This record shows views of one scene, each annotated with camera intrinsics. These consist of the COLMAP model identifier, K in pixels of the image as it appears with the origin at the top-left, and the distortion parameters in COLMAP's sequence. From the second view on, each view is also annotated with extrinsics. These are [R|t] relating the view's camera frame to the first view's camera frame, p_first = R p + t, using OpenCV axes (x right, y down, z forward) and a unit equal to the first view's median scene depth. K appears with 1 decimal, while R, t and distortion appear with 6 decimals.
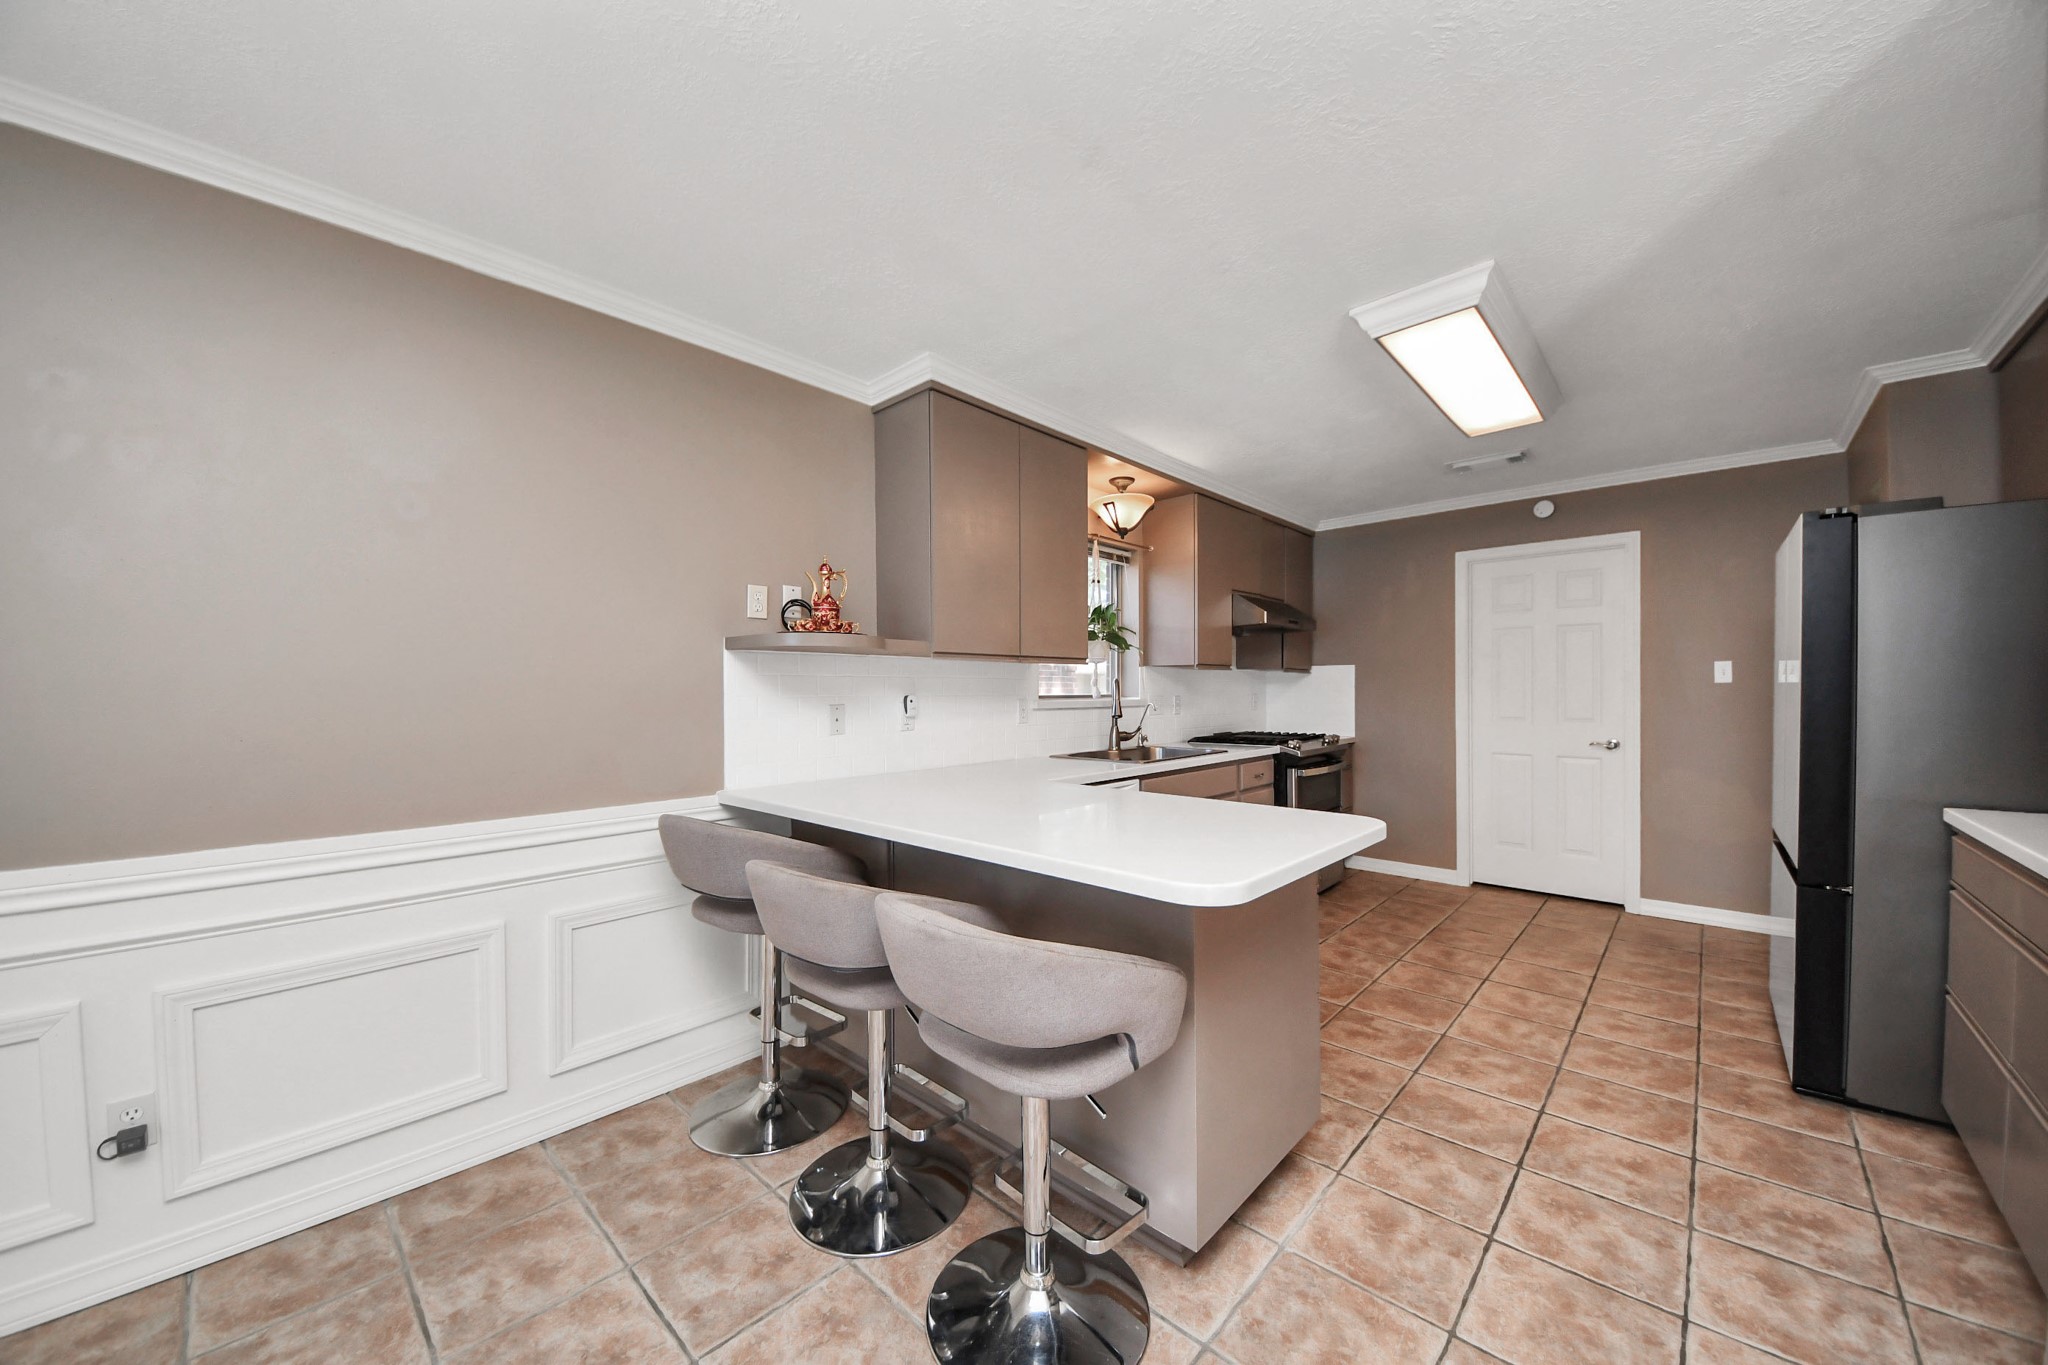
lens RADIAL K [[705.0, 0, 1010.4], [0, 705.0, 677.5], [0, 0, 1]] dist [-0.000222, -0.003750]
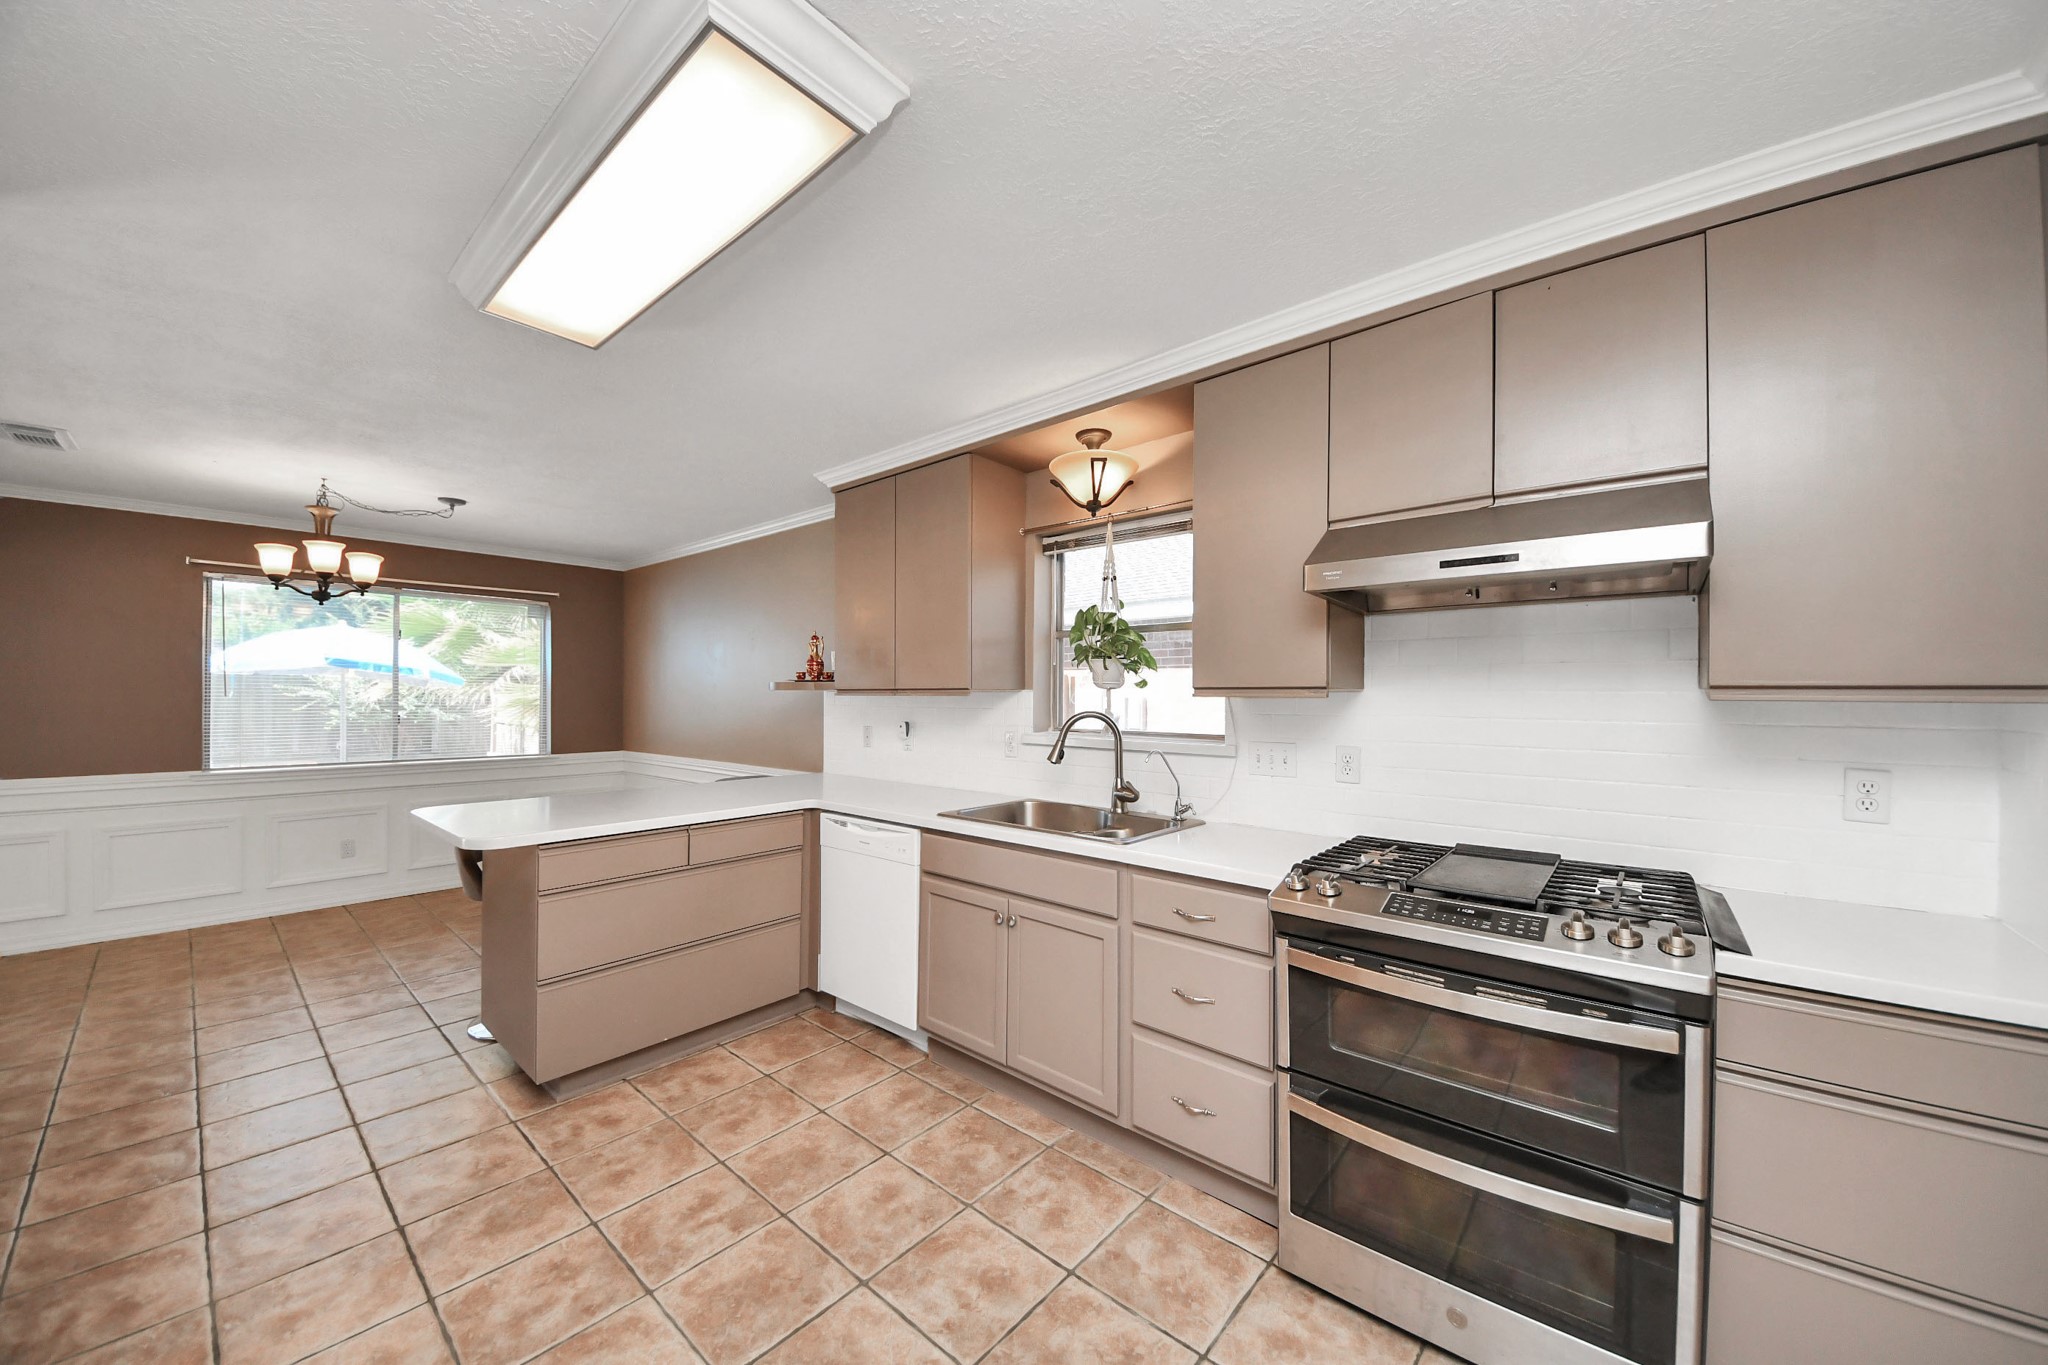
lens RADIAL K [[721.6, 0, 1024.0], [0, 721.6, 682.5], [0, 0, 1]] dist [0.028567, -0.018592]
pose [[0.071127, -0.027489, -0.997088, 1.383641], [-0.006847, 0.999583, -0.028046, -0.008417], [0.997444, 0.008821, 0.070909, 1.372283]]
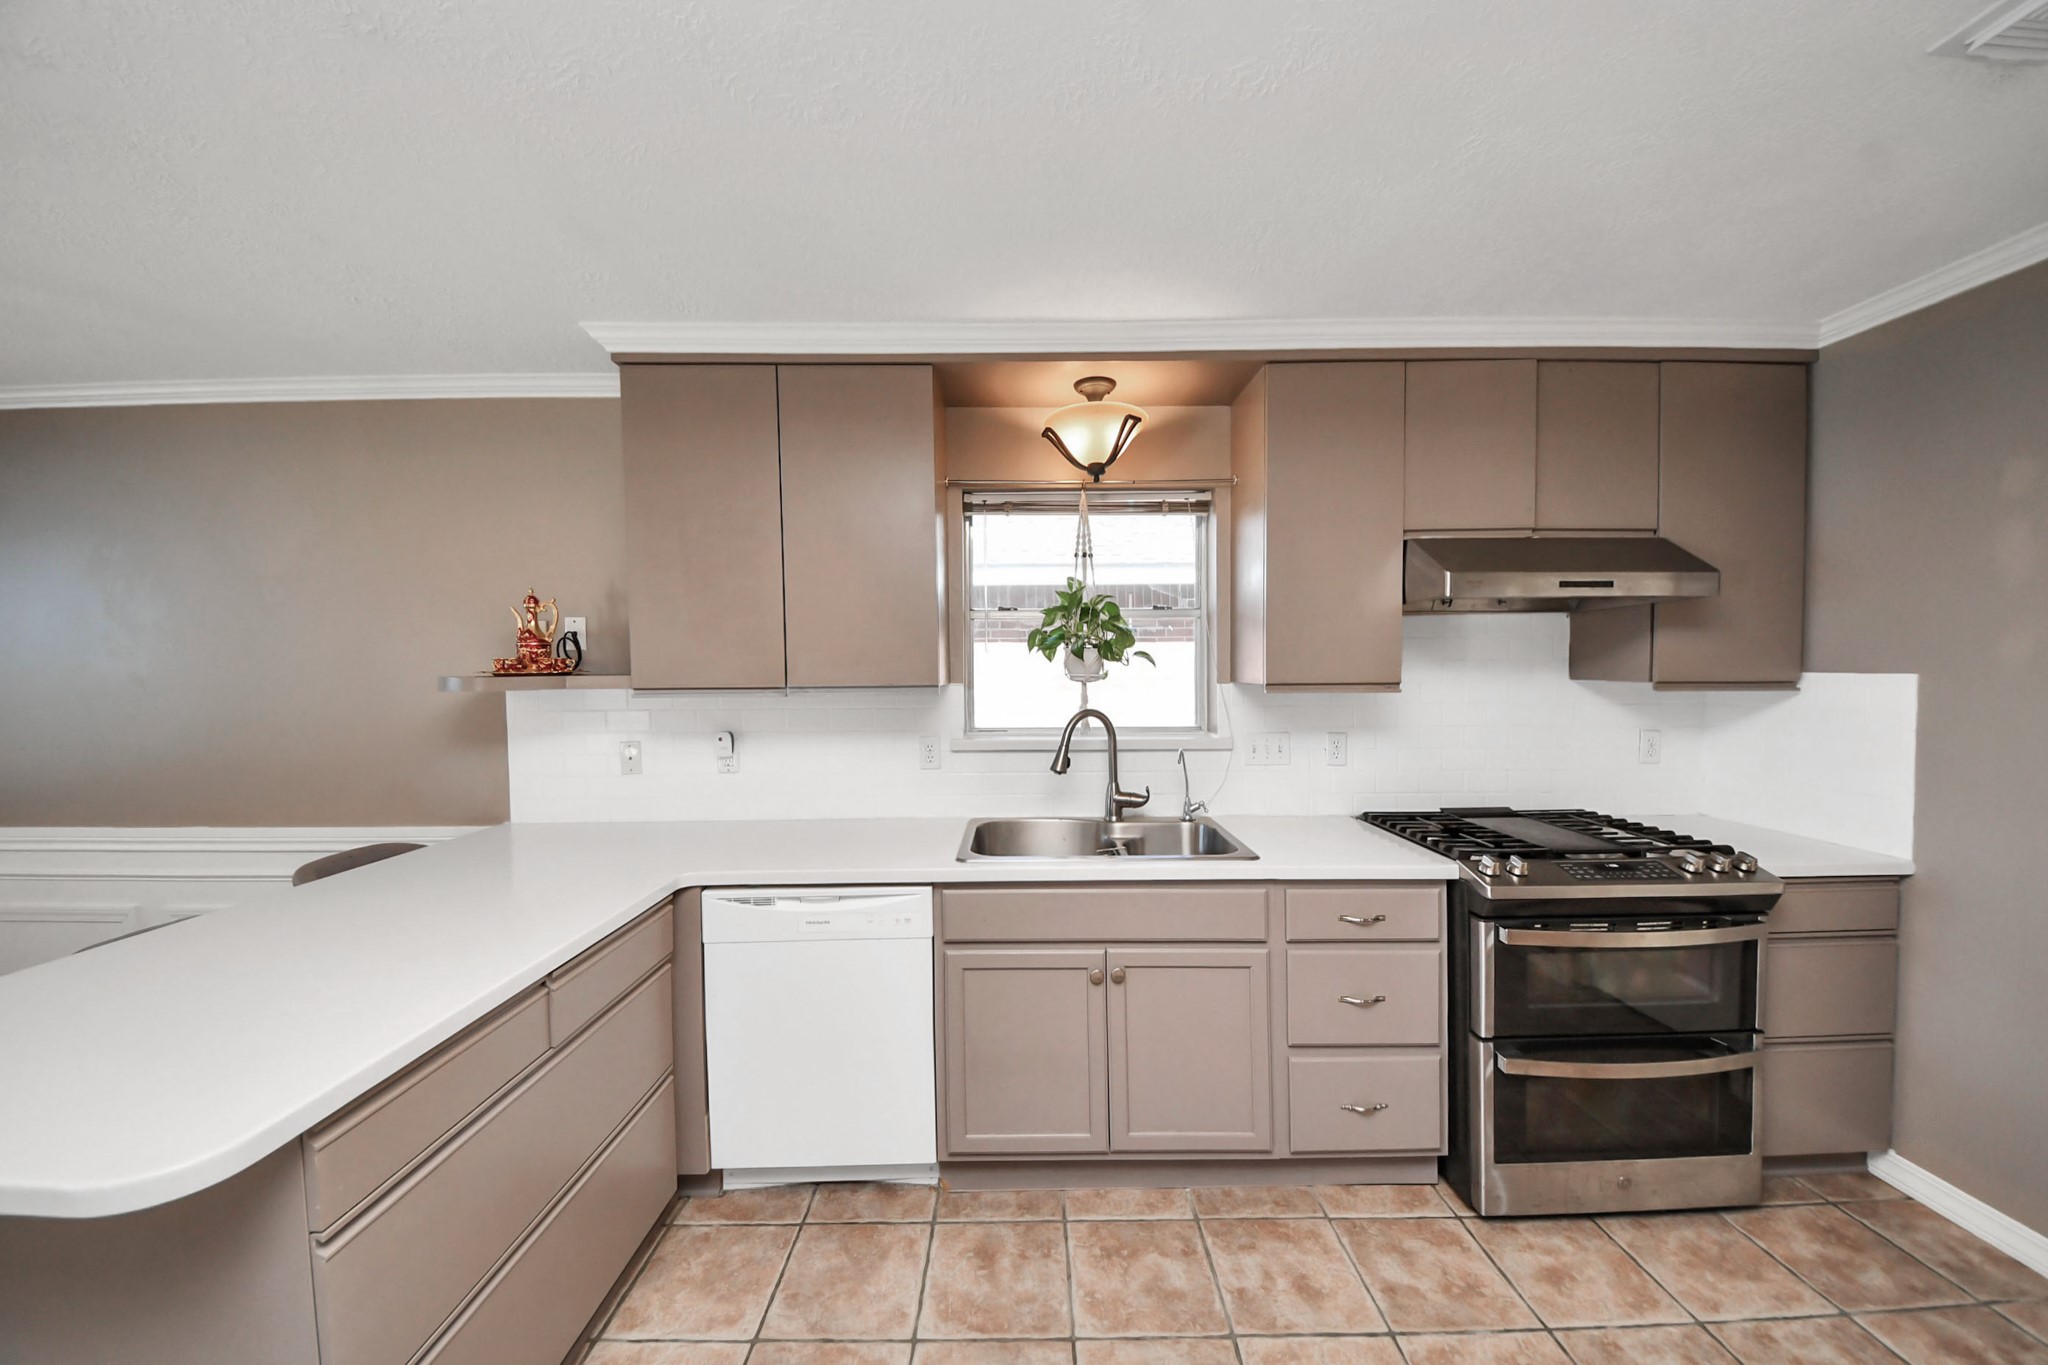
lens RADIAL K [[741.0, 0, 1035.9], [0, 741.0, 675.9], [0, 0, 1]] dist [0.016706, -0.012600]
pose [[0.706407, 0.003749, -0.707796, 0.905377], [0.010091, 0.999831, 0.015367, -0.057000], [0.707734, -0.017998, 0.706249, 0.787272]]
